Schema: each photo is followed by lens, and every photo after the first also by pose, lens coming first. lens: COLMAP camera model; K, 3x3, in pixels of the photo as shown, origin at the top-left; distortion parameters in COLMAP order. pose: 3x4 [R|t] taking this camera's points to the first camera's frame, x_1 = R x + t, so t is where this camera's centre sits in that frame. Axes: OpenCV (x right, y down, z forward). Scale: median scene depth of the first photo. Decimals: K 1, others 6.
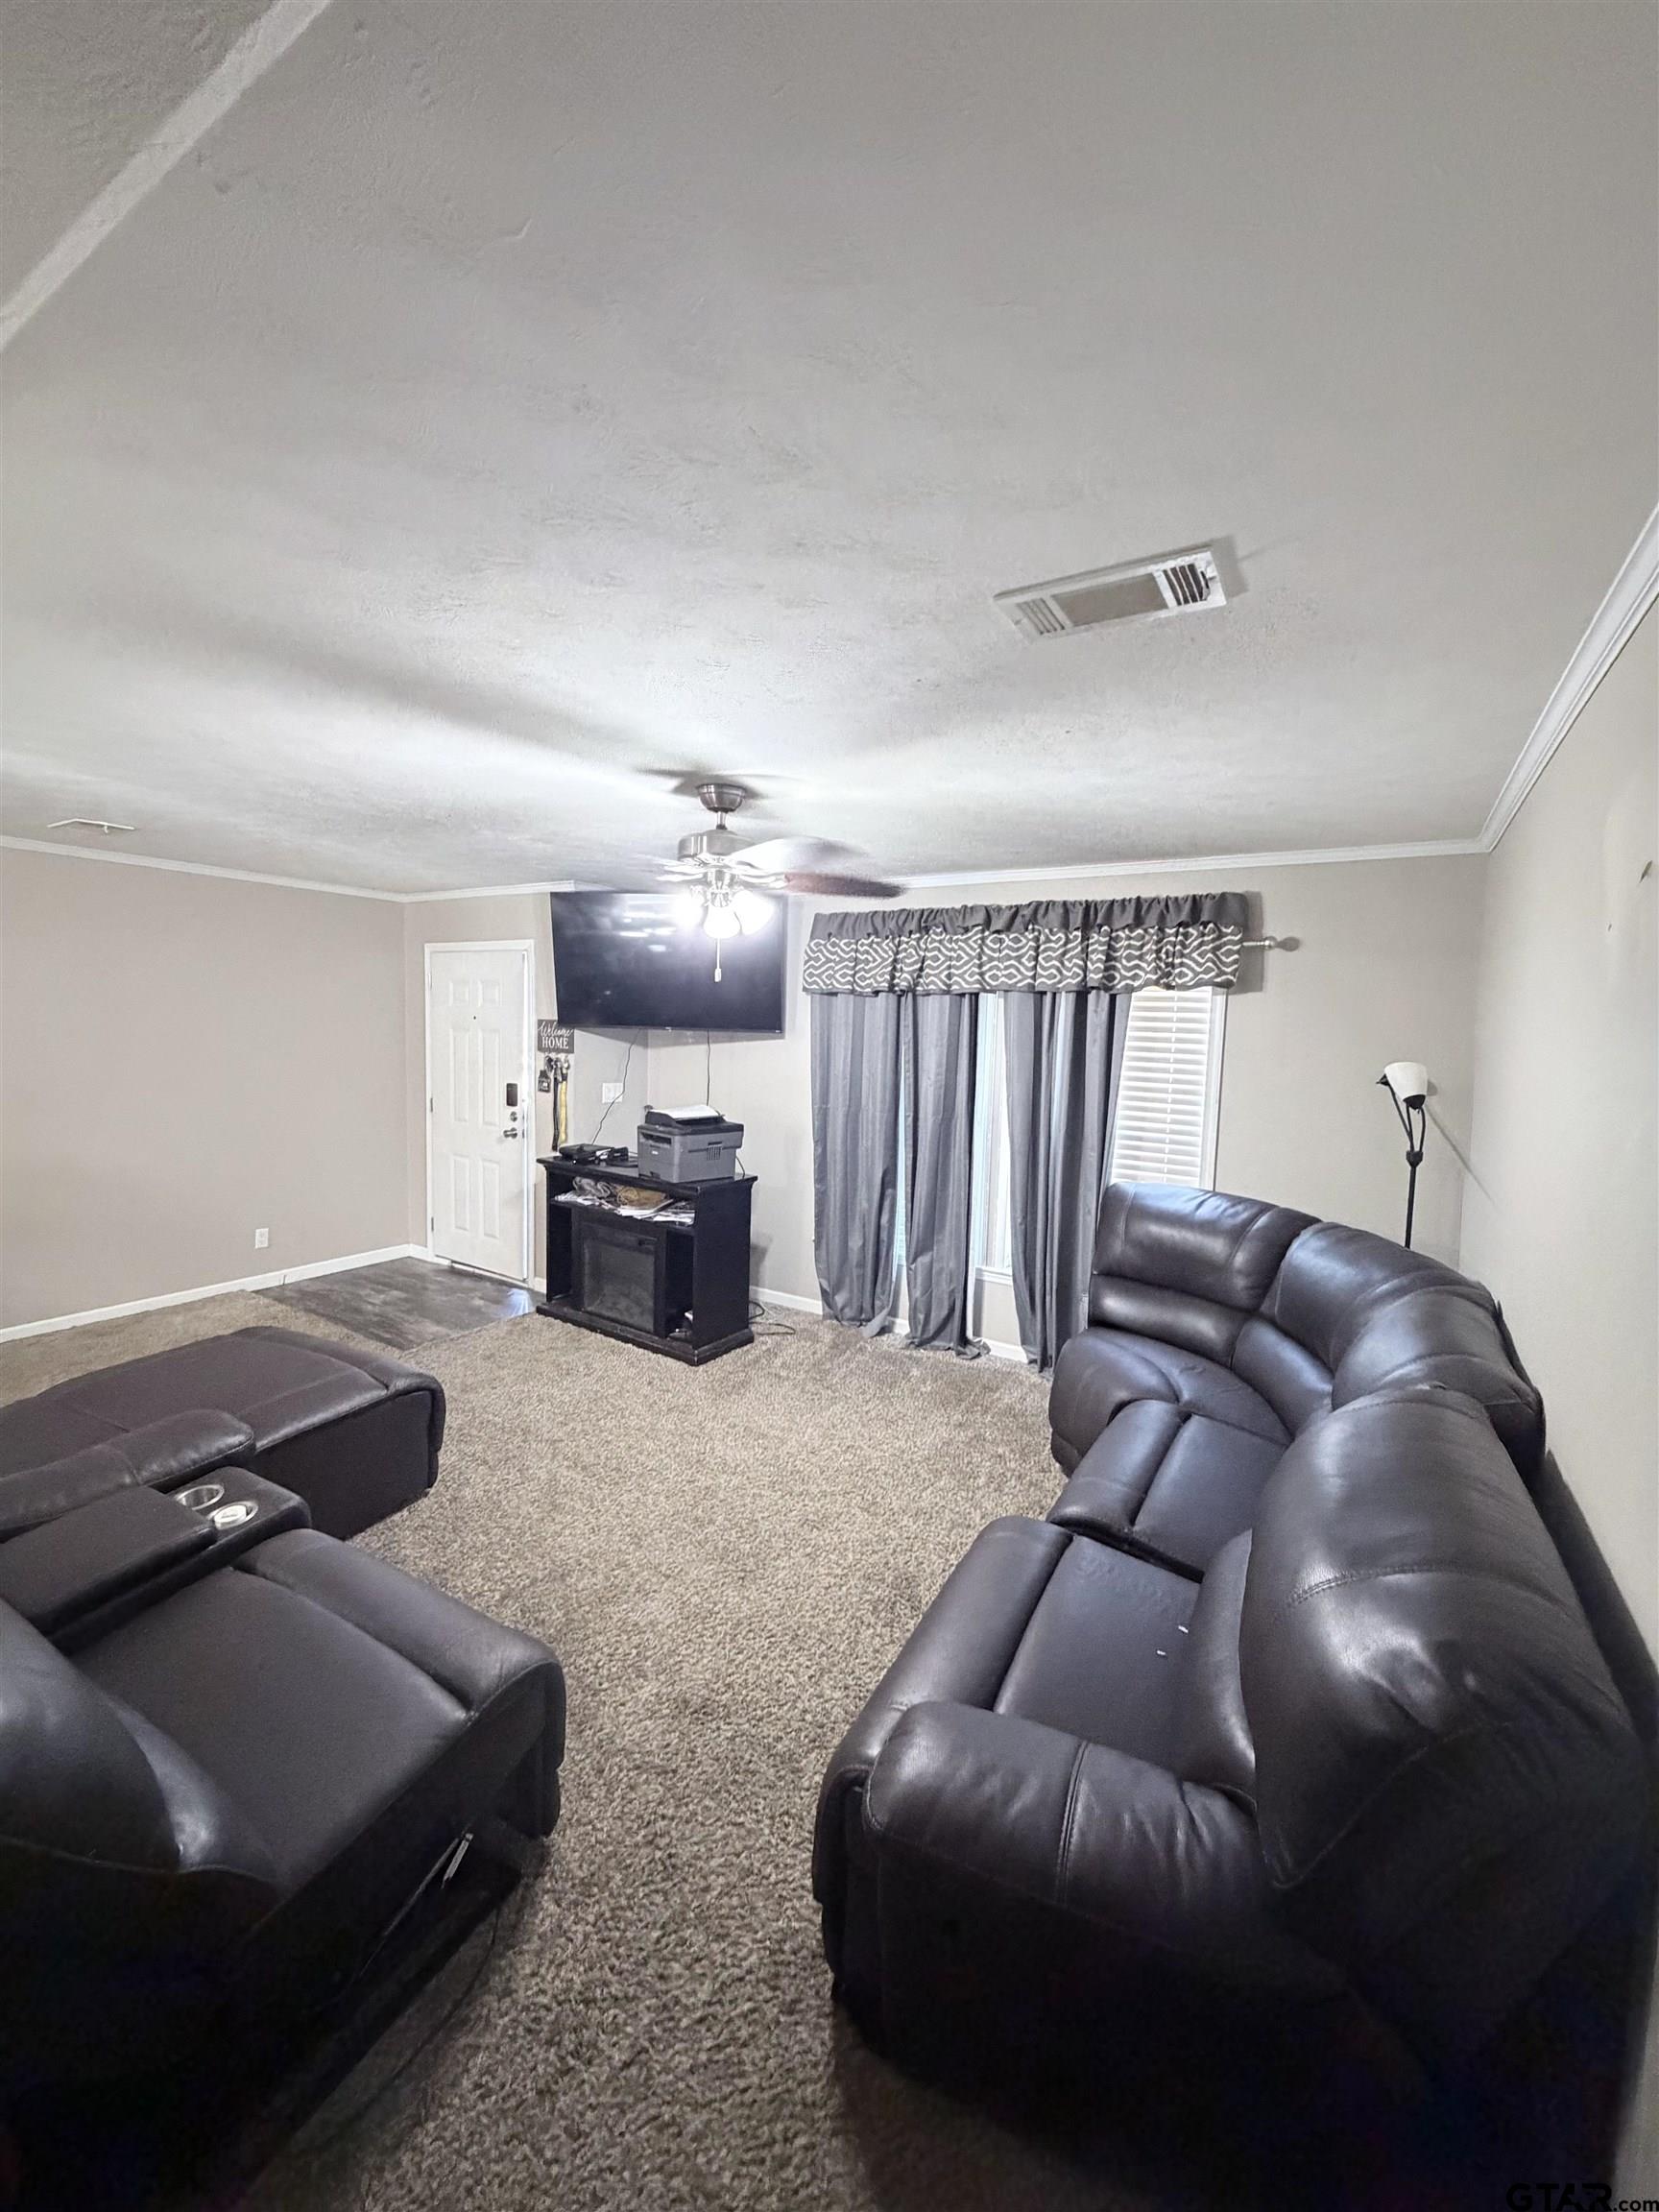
lens RADIAL K [[881.0, 0, 825.9], [0, 881.0, 1097.8], [0, 0, 1]] dist [0.003170, -0.000900]
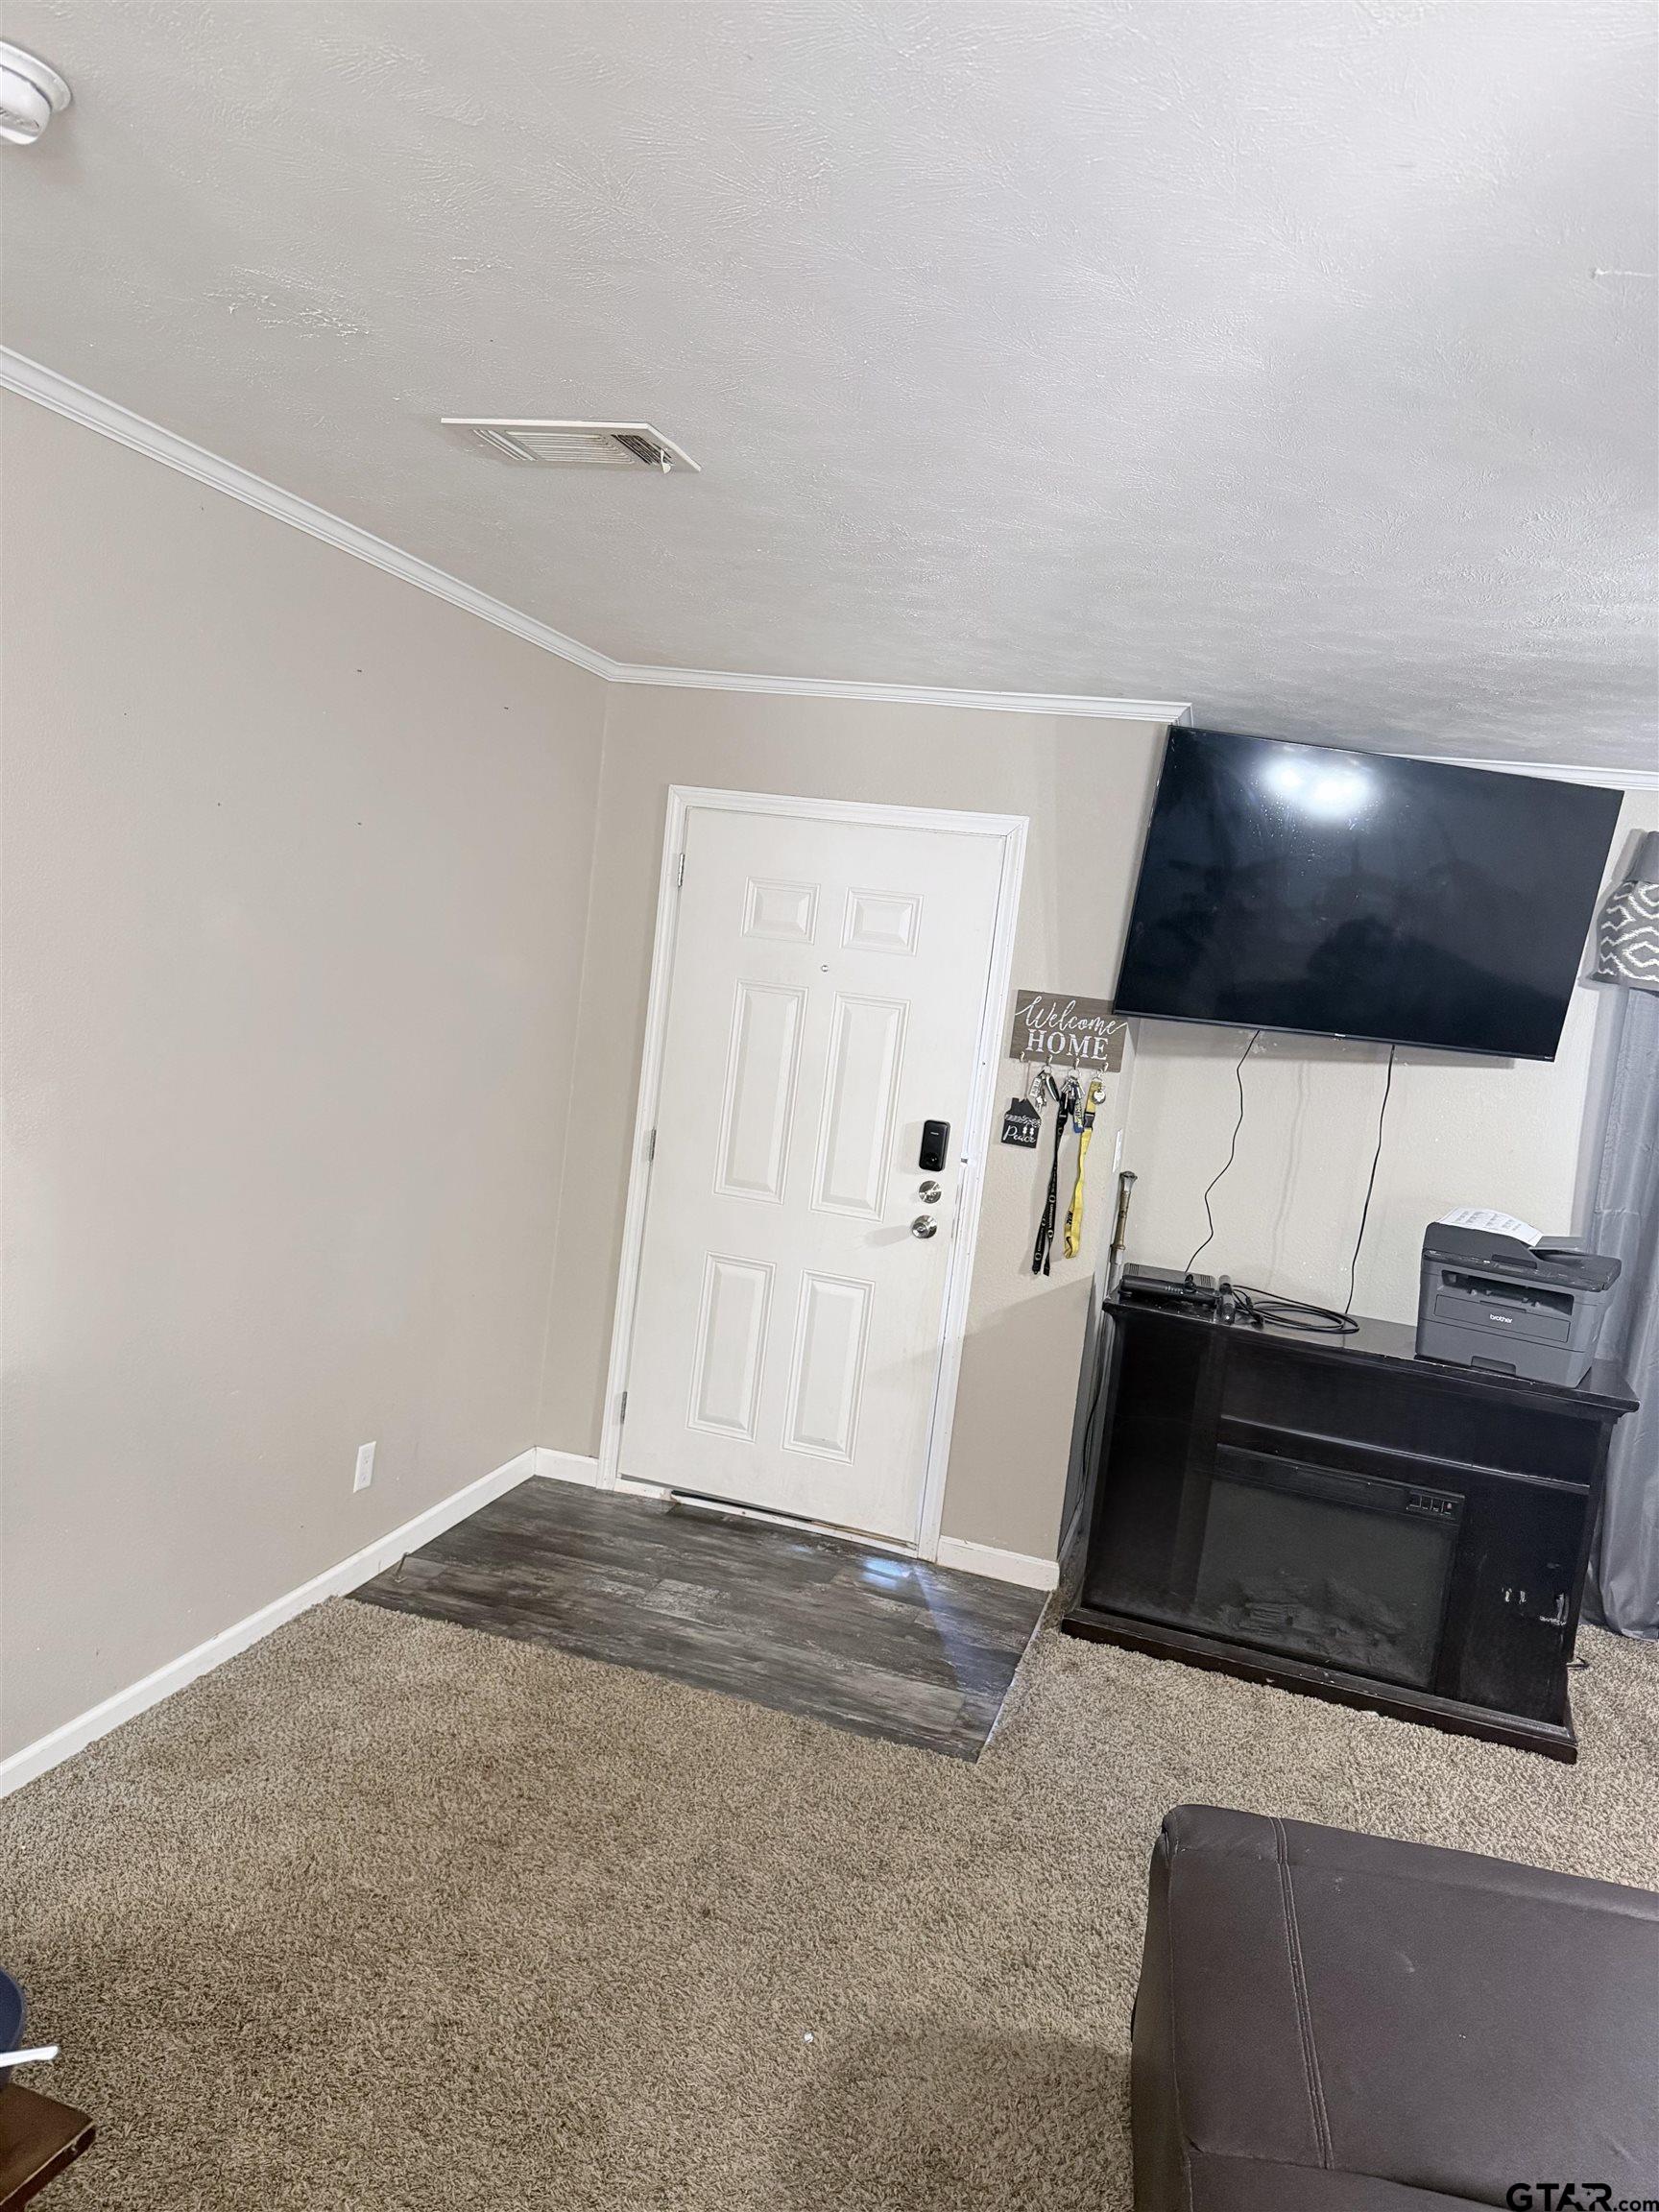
lens RADIAL K [[1510.8, 0, 803.6], [0, 1510.8, 1133.9], [0, 0, 1]] dist [0.008524, 0.001122]
pose [[0.960559, 0.048477, 0.273817, -0.663913], [-0.063126, 0.996993, 0.044941, -0.042936], [-0.270815, -0.060453, 0.960731, 0.278076]]
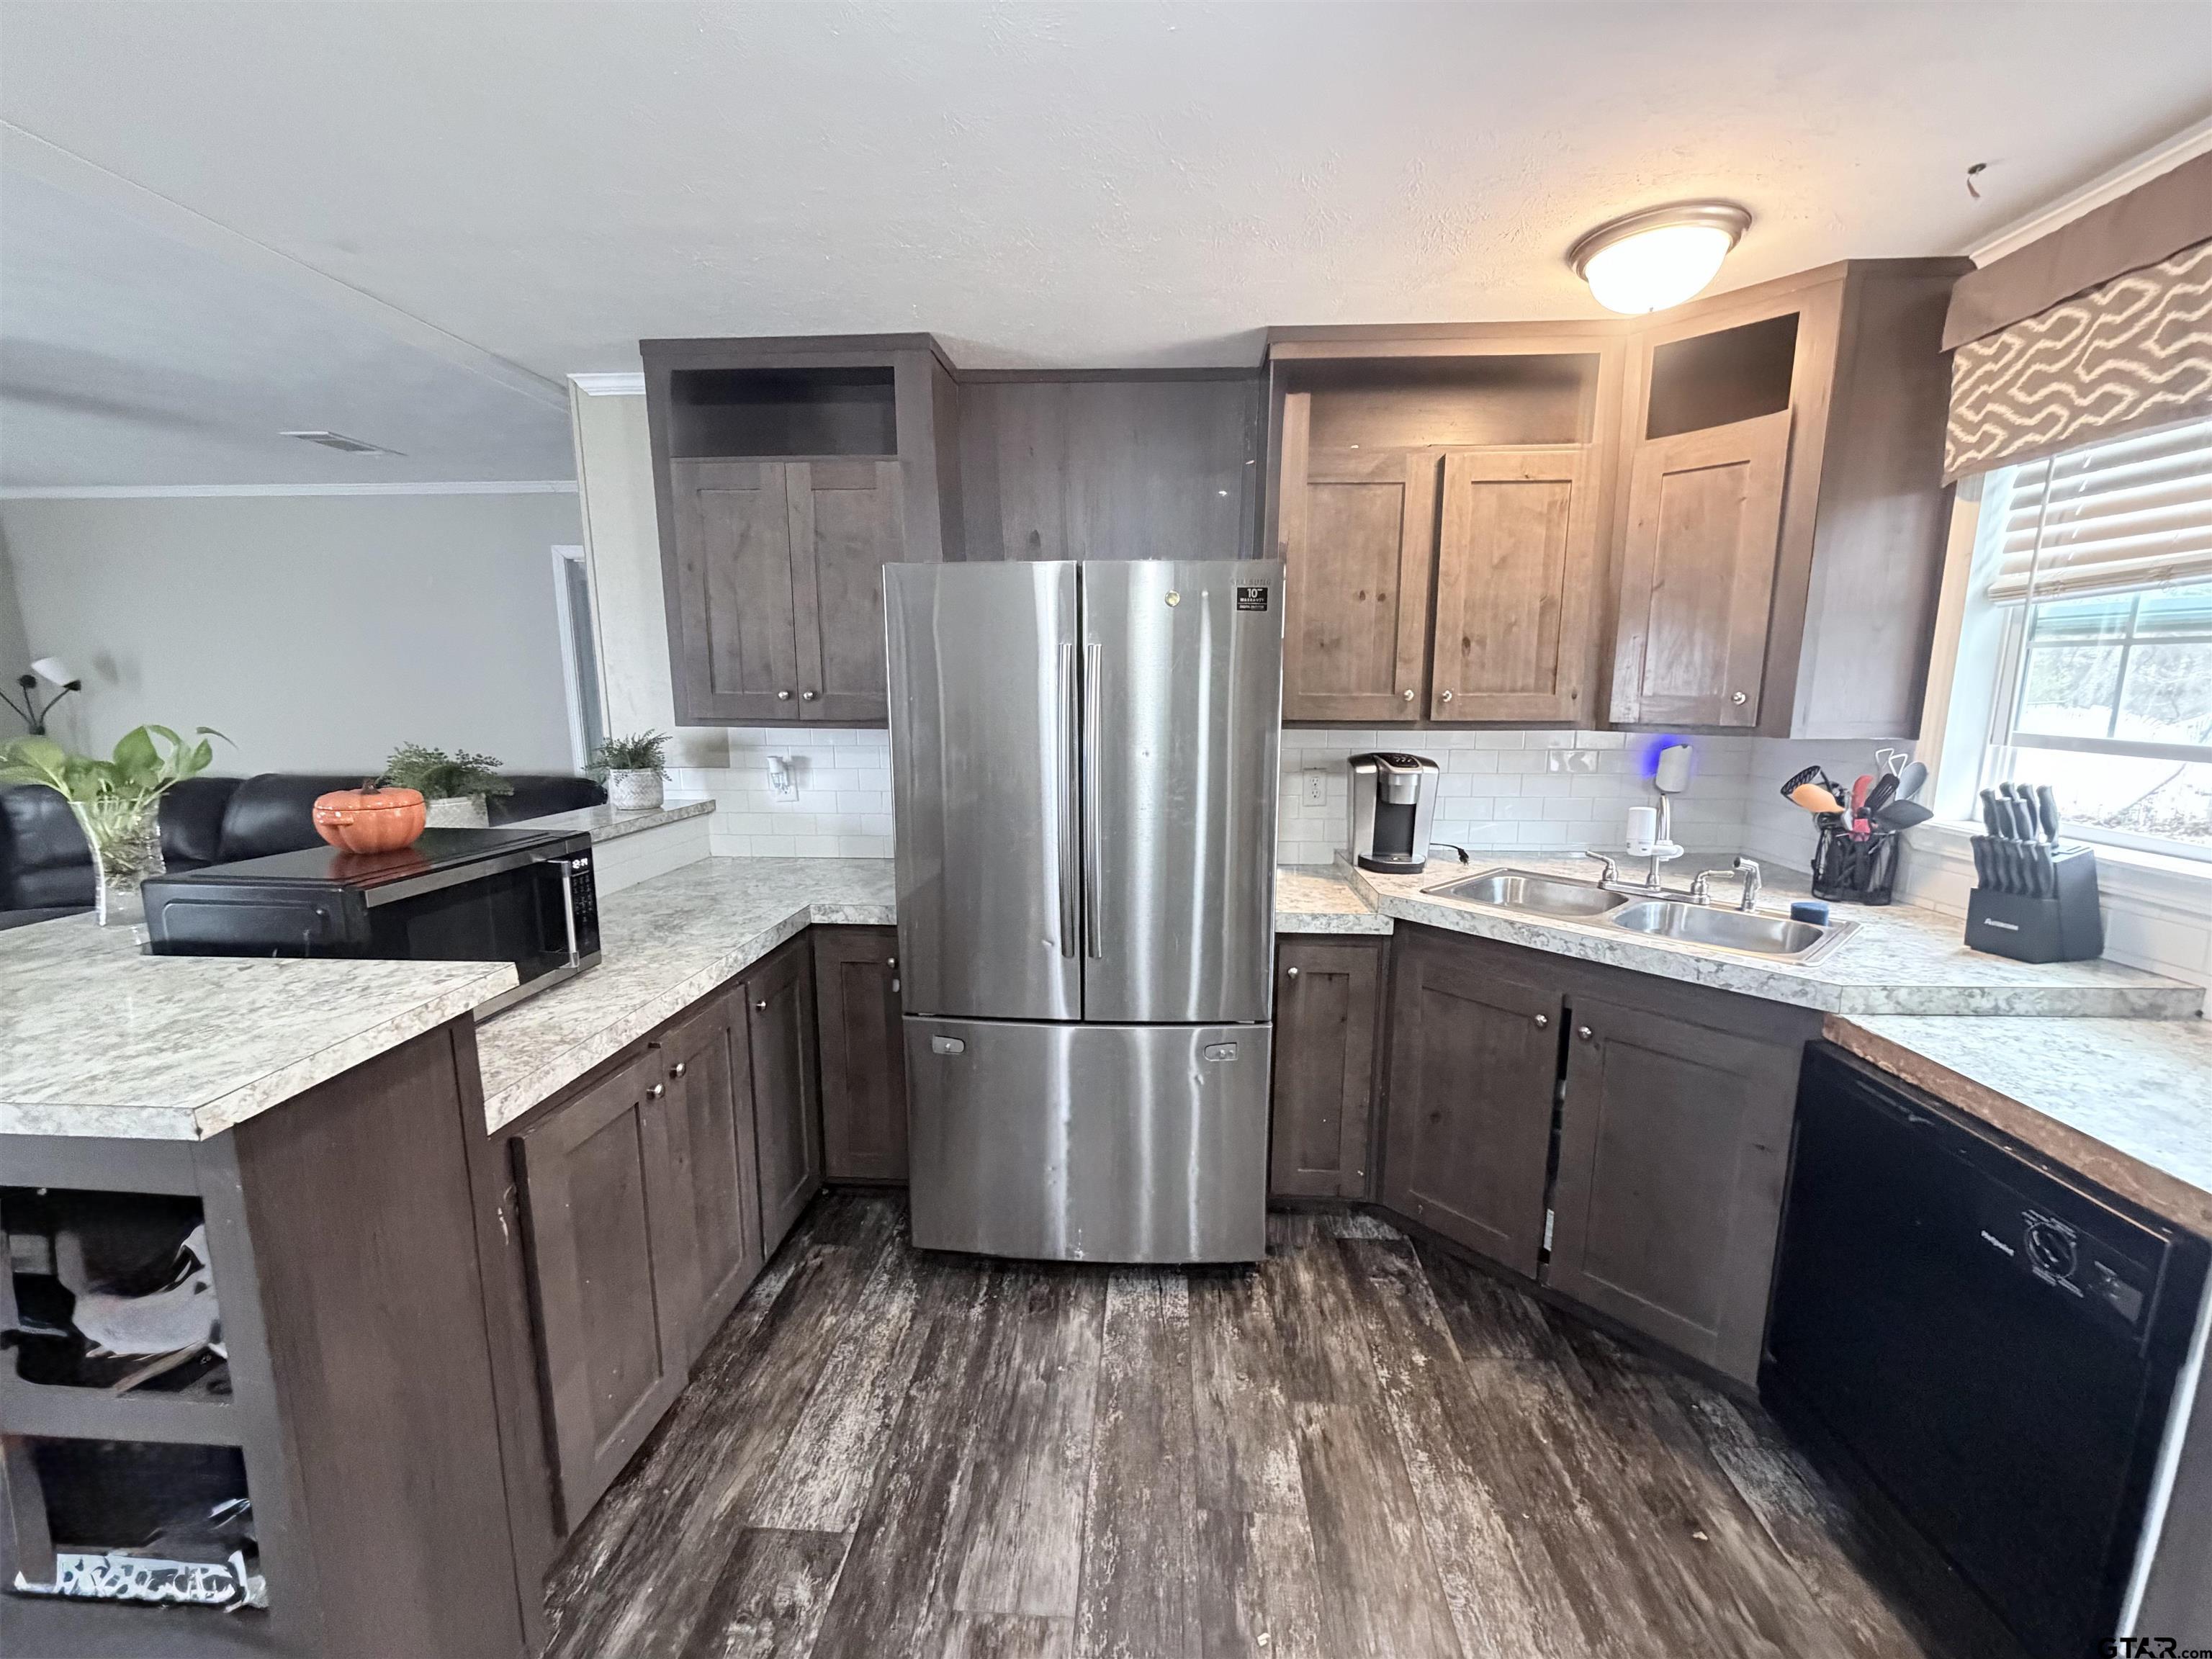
lens RADIAL K [[881.0, 0, 1110.8], [0, 881.0, 827.5], [0, 0, 1]] dist [0.003170, -0.000900]
pose [[0.476868, 0.096389, -0.873674, -0.162008], [-0.062351, 0.995175, 0.075761, -0.027298], [0.876761, 0.018347, 0.480577, 0.787533]]
